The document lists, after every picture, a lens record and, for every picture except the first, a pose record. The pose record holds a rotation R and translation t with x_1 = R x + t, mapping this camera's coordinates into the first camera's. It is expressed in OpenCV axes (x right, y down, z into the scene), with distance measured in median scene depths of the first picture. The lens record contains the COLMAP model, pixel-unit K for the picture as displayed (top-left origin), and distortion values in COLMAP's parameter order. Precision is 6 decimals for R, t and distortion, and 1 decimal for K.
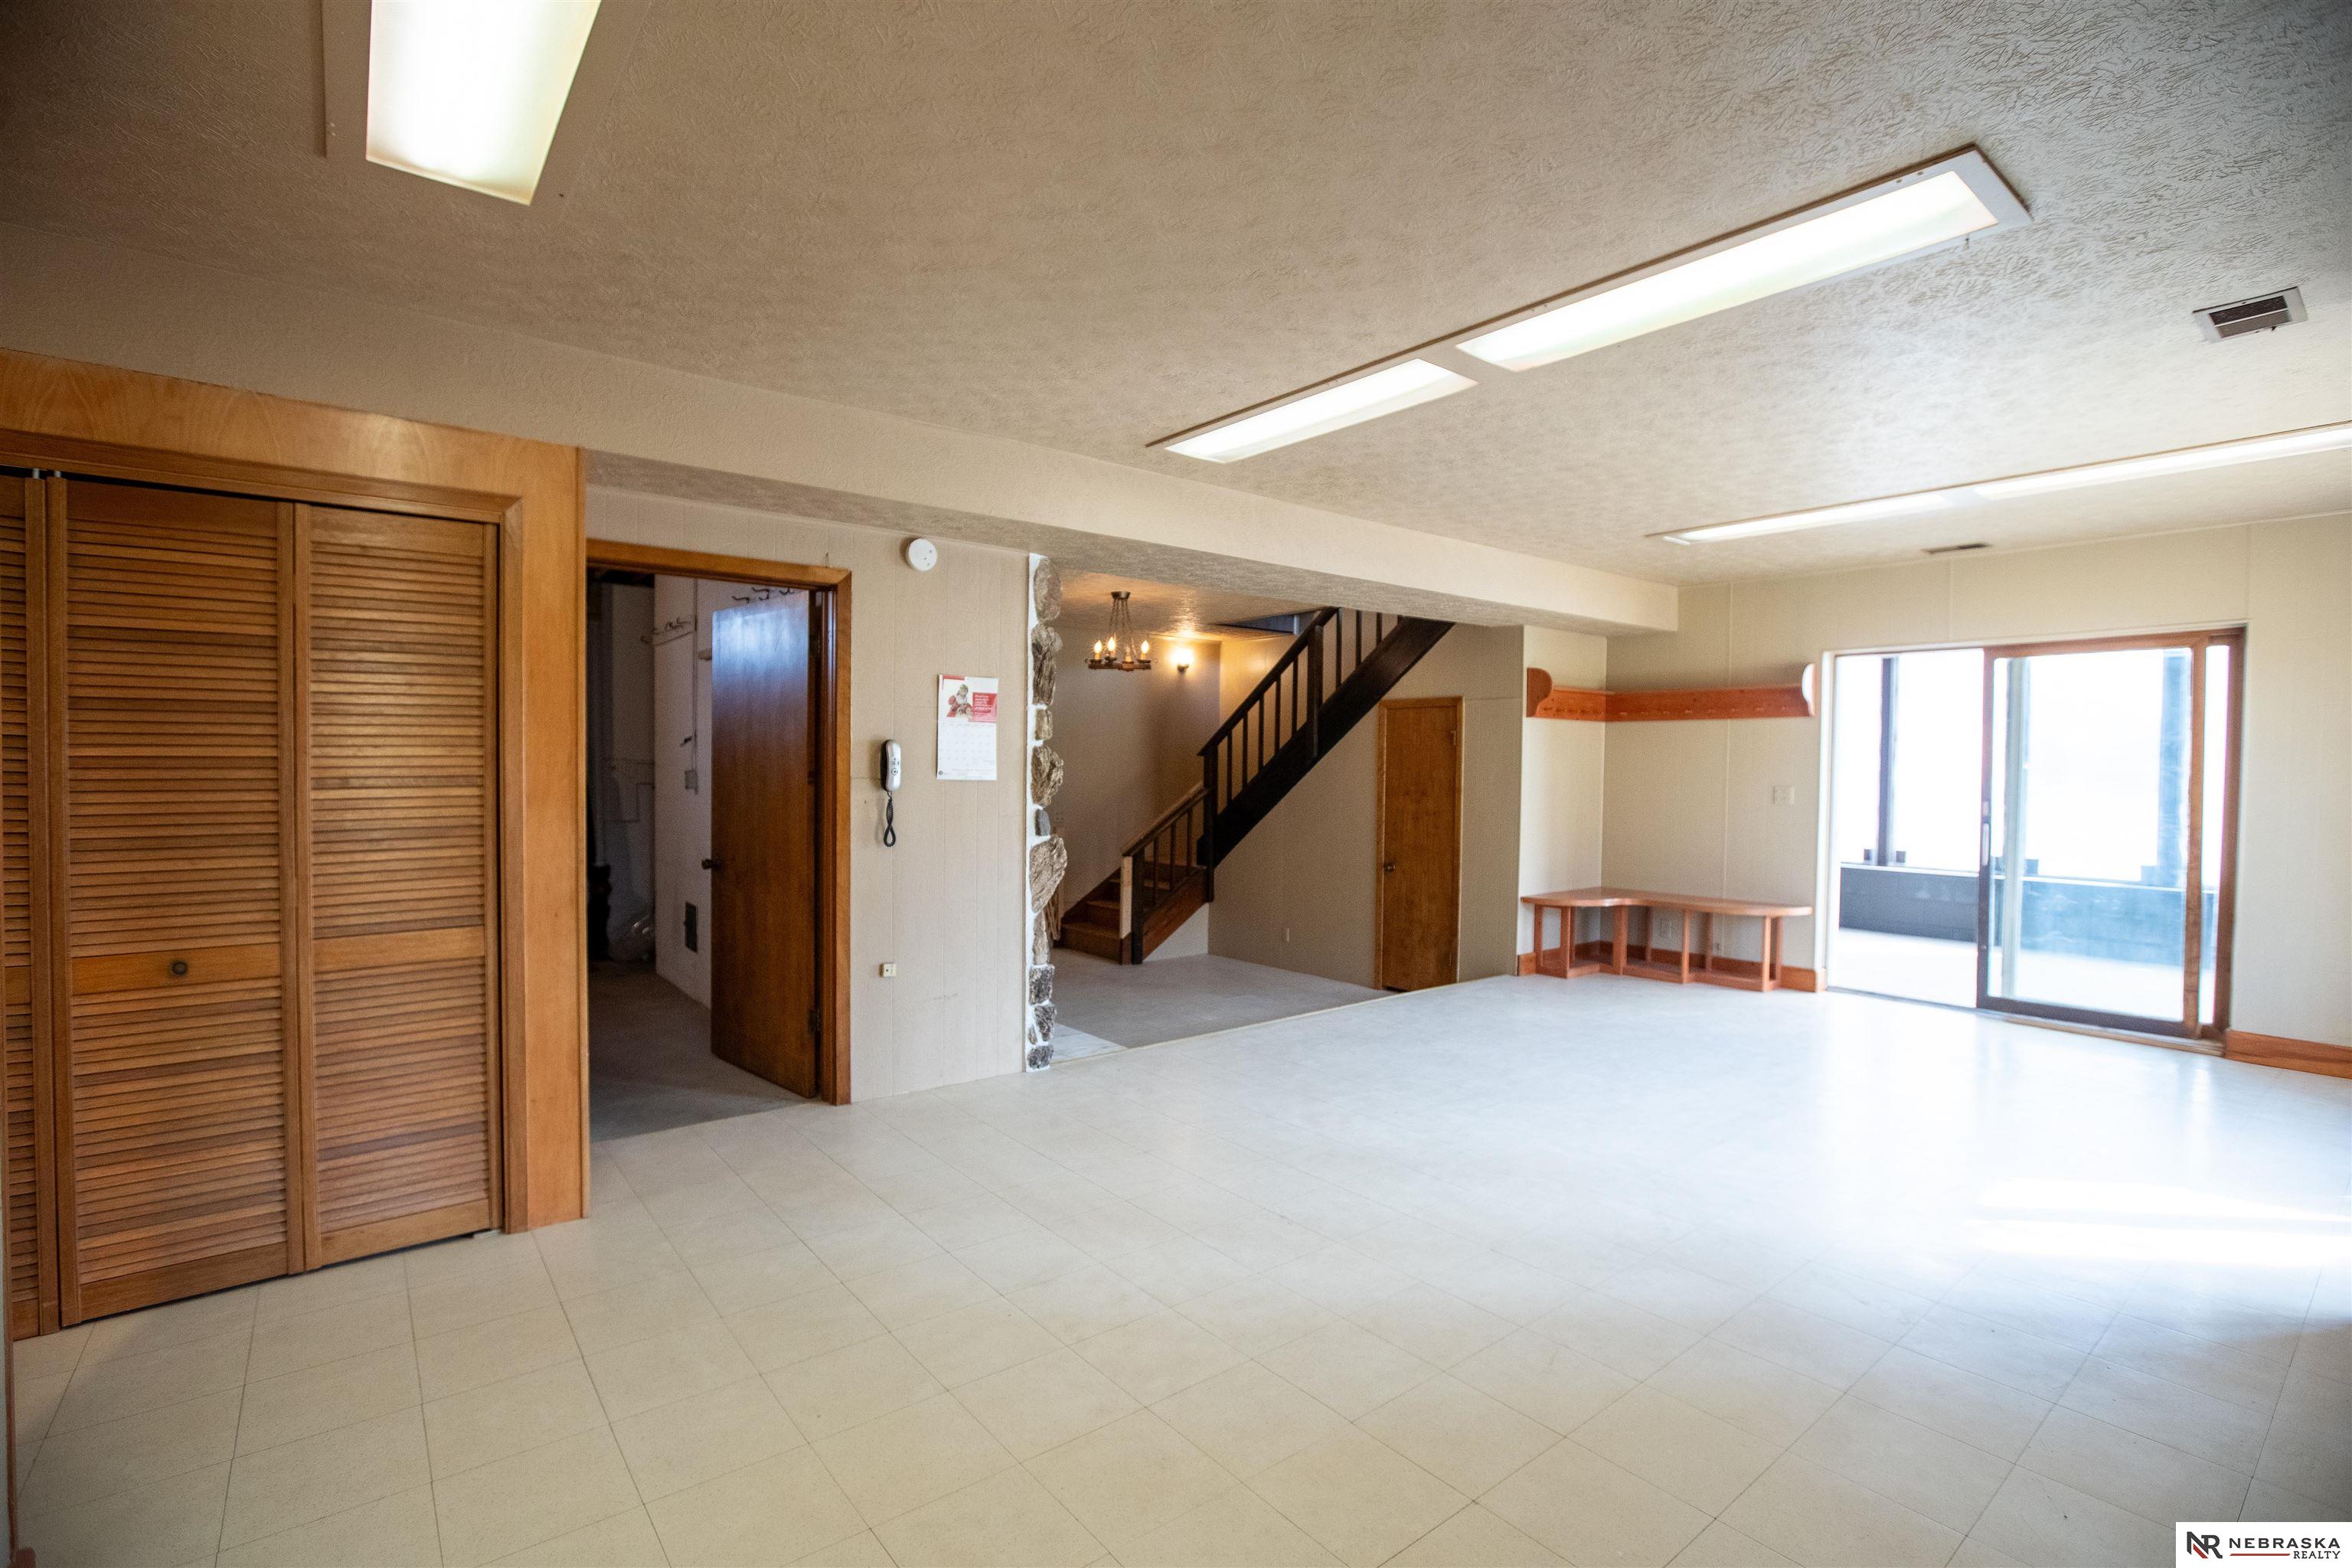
lens RADIAL K [[1150.0, 0, 1169.4], [0, 1150.0, 782.7], [0, 0, 1]] dist [-0.040477, 0.011258]
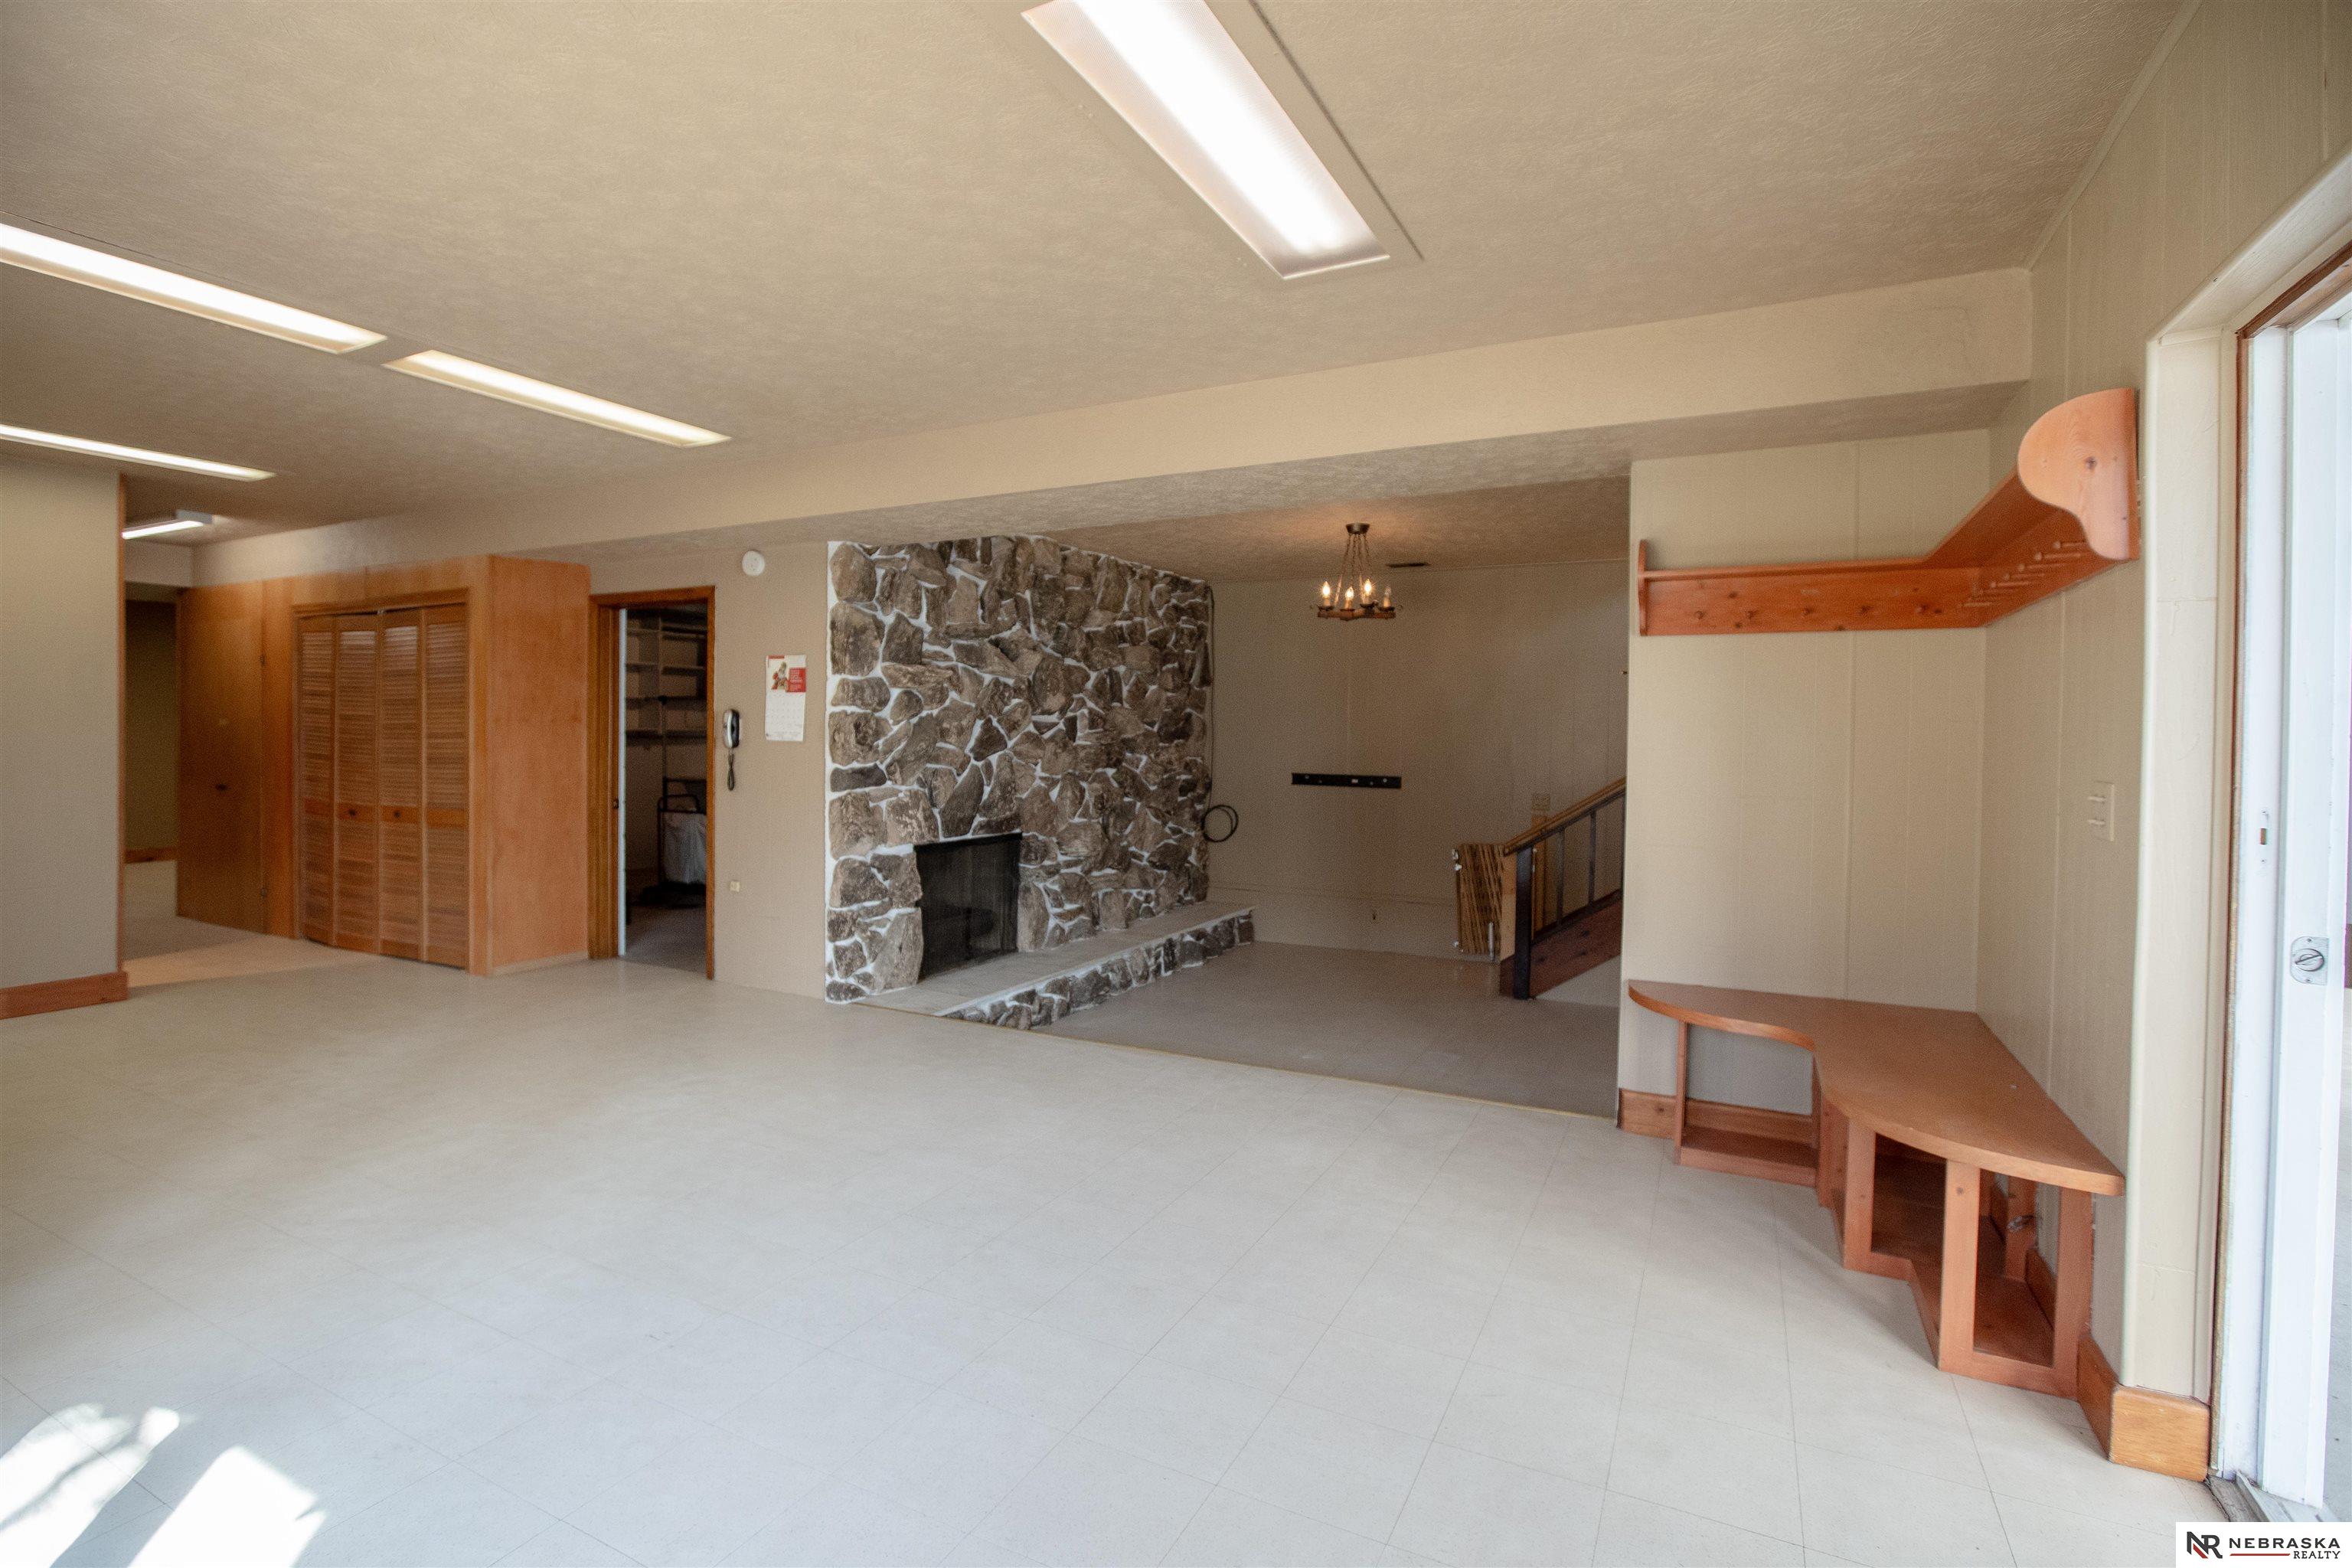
lens RADIAL K [[1150.0, 0, 1153.4], [0, 1150.0, 748.9], [0, 0, 1]] dist [-0.040477, 0.011258]
pose [[0.360168, 0.007343, -0.932859, 1.032260], [-0.021881, 0.999760, -0.000578, -0.001799], [0.932631, 0.020620, 0.360242, 0.880177]]
